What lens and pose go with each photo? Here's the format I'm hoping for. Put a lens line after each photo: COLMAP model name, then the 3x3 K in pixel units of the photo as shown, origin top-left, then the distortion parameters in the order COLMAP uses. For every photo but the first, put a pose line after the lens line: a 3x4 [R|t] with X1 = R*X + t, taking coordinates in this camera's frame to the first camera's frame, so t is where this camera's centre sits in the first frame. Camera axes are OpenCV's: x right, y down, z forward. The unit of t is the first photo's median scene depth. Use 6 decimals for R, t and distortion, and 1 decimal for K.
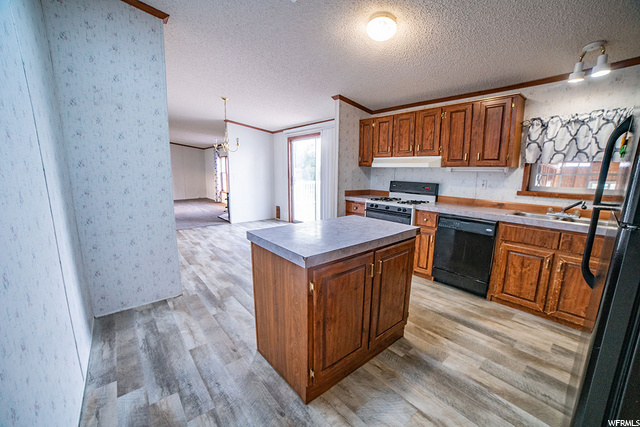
lens RADIAL K [[258.7, 0, 318.4], [0, 258.7, 217.7], [0, 0, 1]] dist [-0.110513, 0.035800]
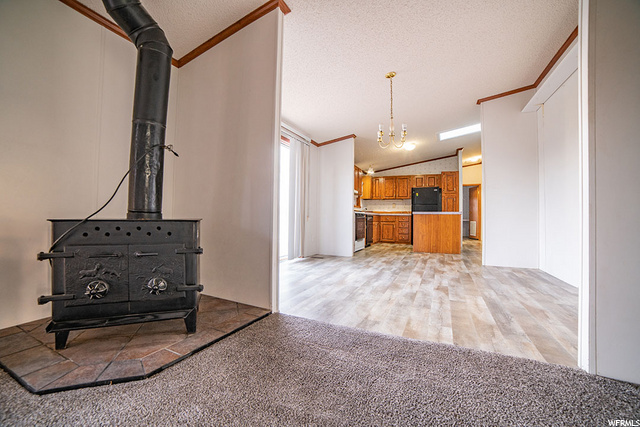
lens RADIAL K [[258.7, 0, 318.4], [0, 258.7, 217.7], [0, 0, 1]] dist [-0.110513, 0.035800]
pose [[-0.418691, -0.003410, 0.908123, -1.405964], [0.160822, 0.983909, 0.077841, -0.236486], [-0.893775, 0.178637, -0.411405, 2.320424]]
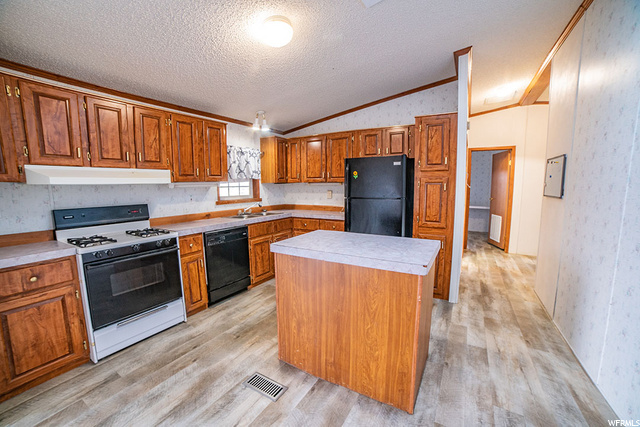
lens RADIAL K [[258.7, 0, 318.4], [0, 258.7, 217.7], [0, 0, 1]] dist [-0.110513, 0.035800]
pose [[-0.339275, -0.114432, 0.933701, -0.511414], [0.185231, 0.965014, 0.185576, -0.164138], [-0.922270, 0.235911, -0.306209, 0.894394]]
